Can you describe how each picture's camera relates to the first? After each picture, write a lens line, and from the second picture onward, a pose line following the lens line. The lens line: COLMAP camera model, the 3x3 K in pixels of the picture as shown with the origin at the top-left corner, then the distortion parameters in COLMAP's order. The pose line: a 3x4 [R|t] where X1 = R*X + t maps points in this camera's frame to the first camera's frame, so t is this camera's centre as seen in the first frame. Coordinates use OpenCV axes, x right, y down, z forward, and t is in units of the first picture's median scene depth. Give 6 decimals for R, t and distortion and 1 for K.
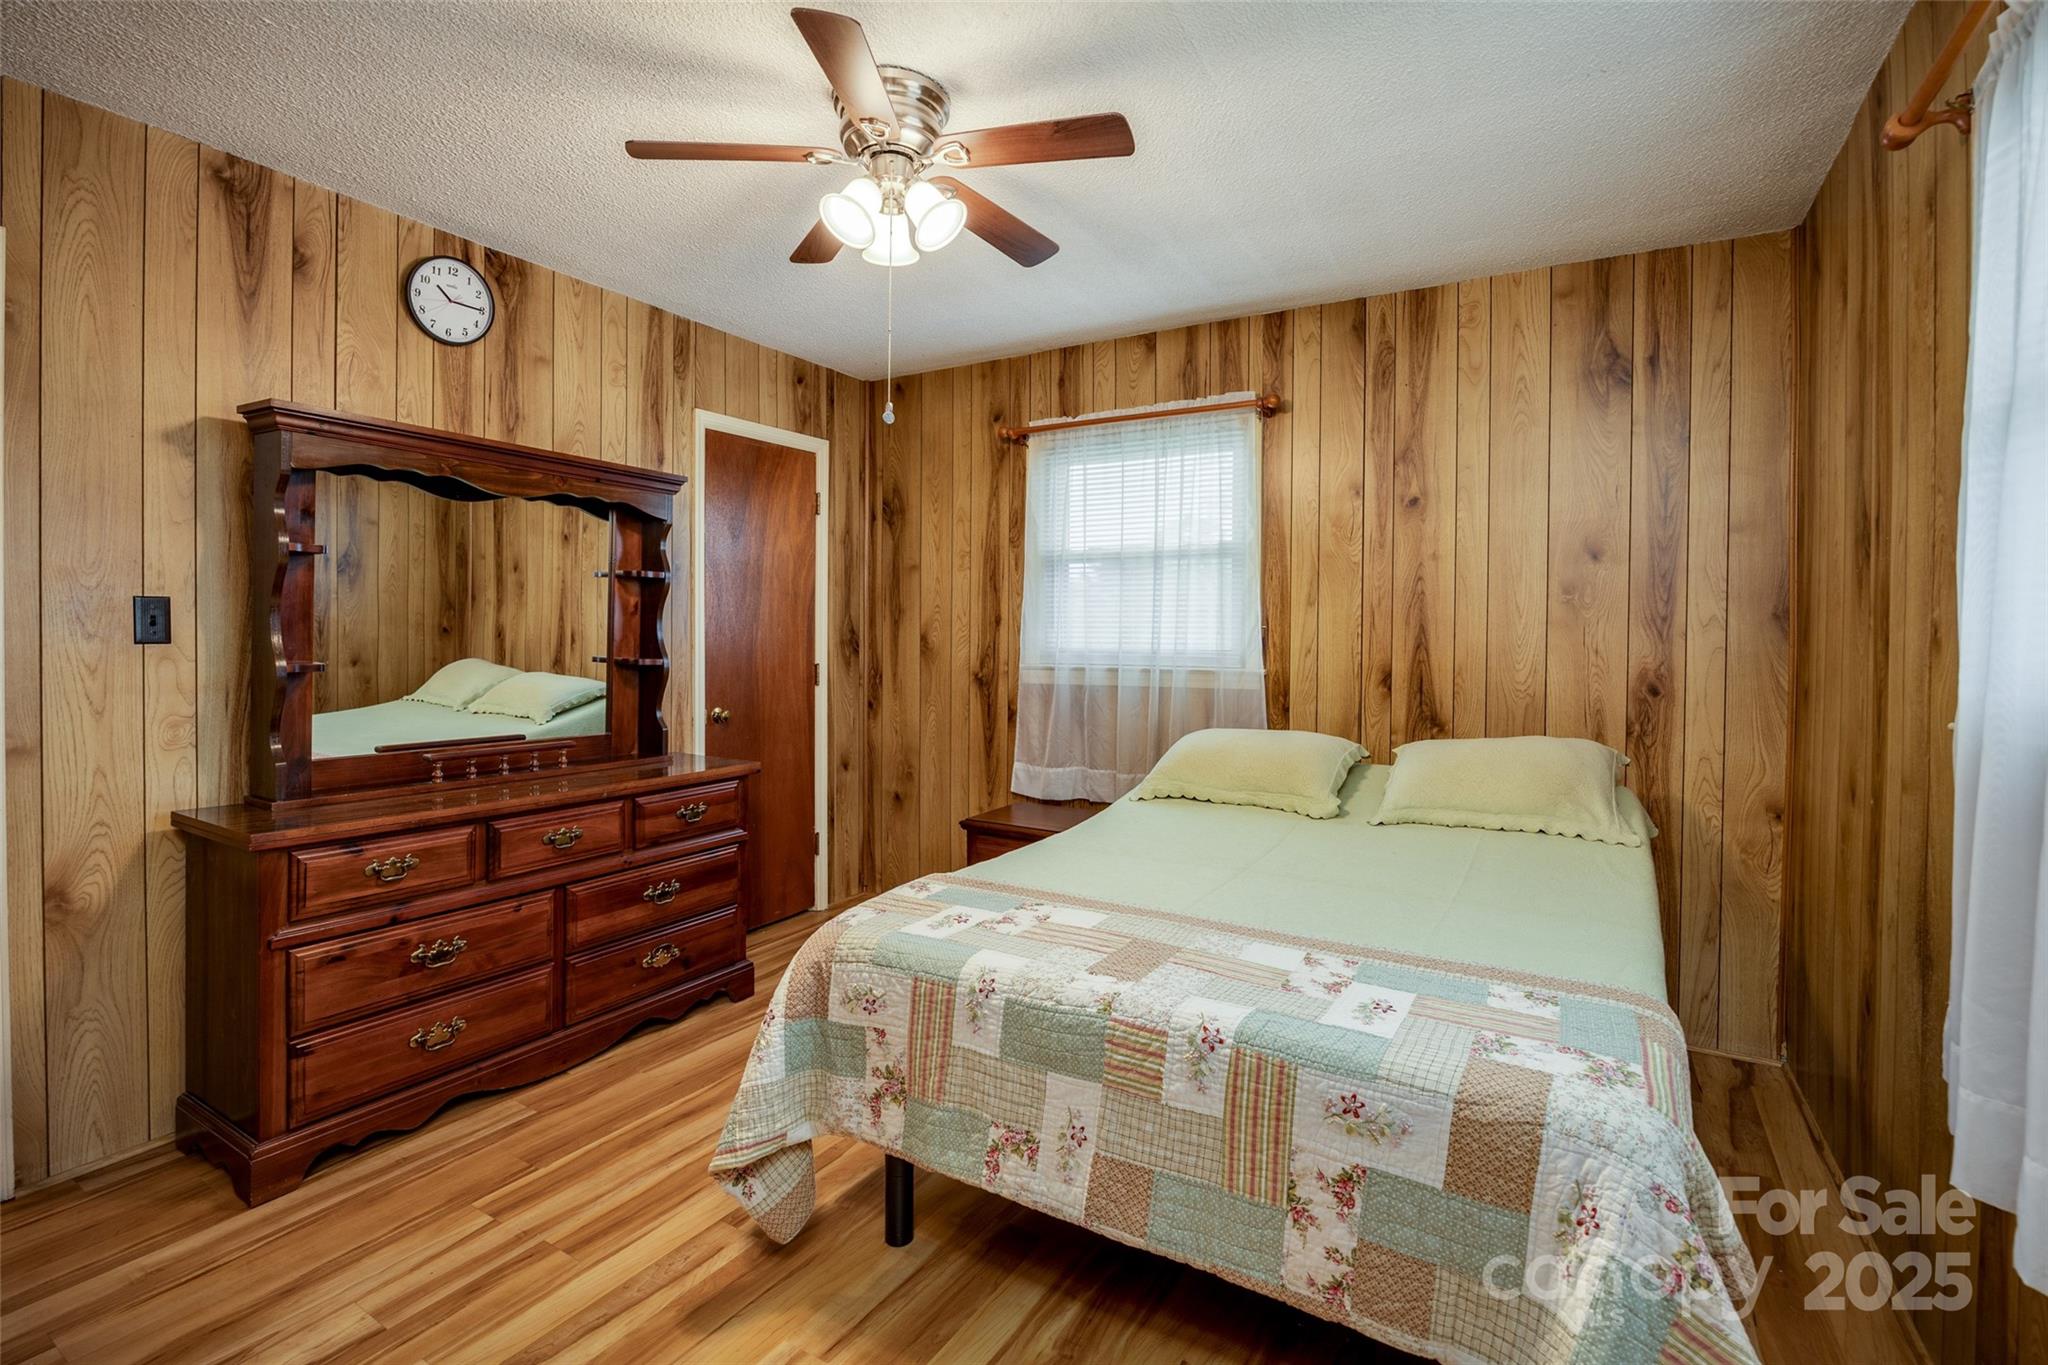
lens RADIAL K [[934.9, 0, 1022.6], [0, 934.9, 651.1], [0, 0, 1]] dist [-0.014780, 0.000421]
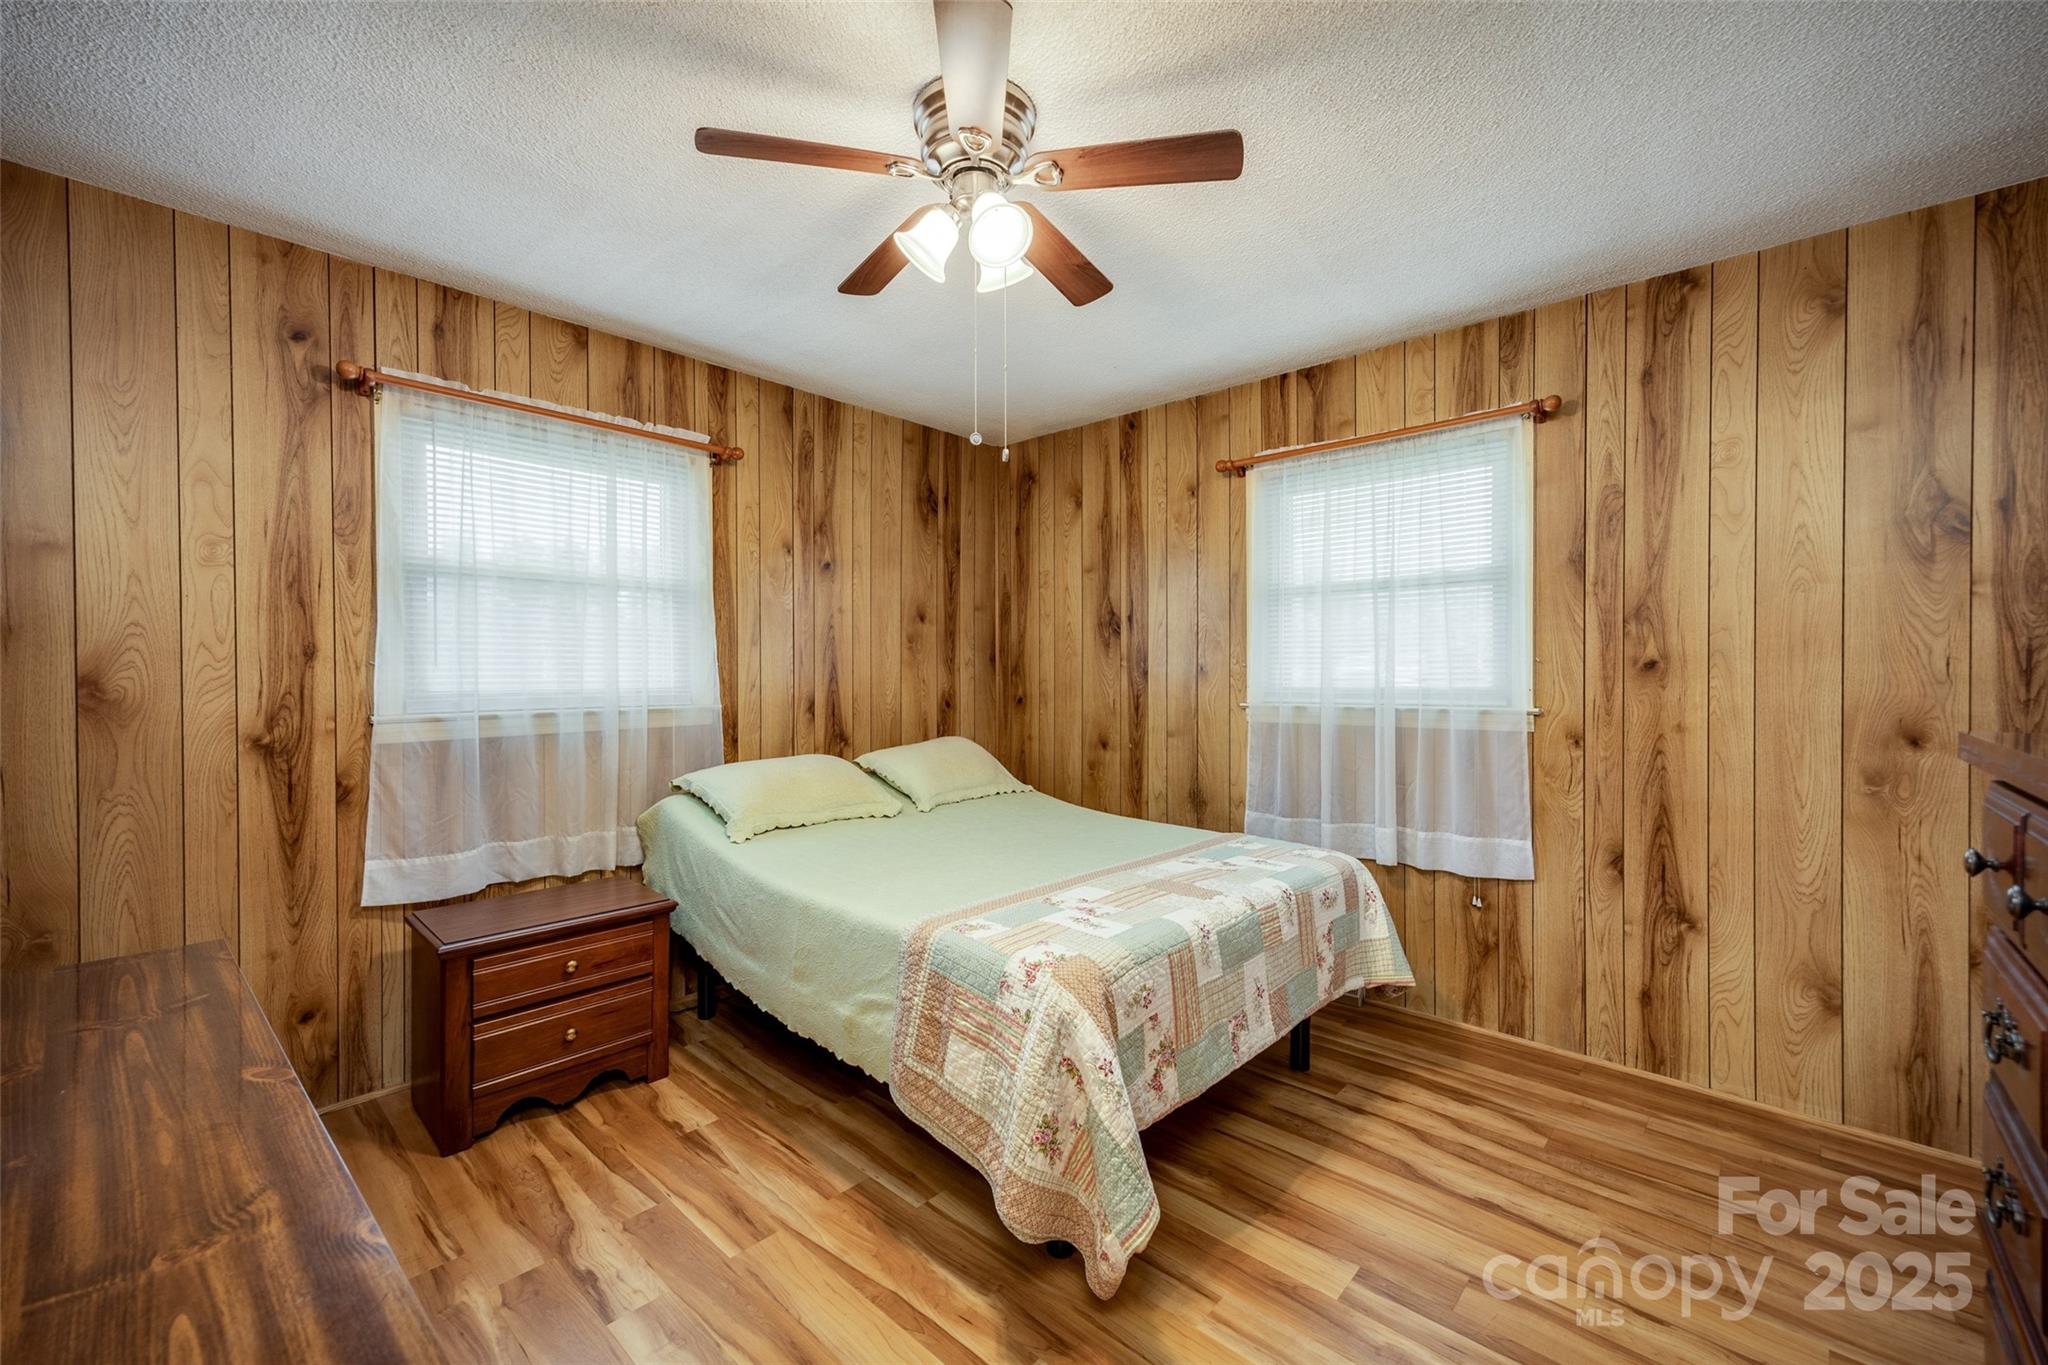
lens RADIAL K [[840.6, 0, 1024.0], [0, 840.6, 682.5], [0, 0, 1]] dist [0.015563, 0.000013]
pose [[0.193479, -0.018540, 0.980929, -0.660327], [0.021151, 0.999668, 0.014722, -0.012932], [-0.980876, 0.017899, 0.193807, 0.523135]]
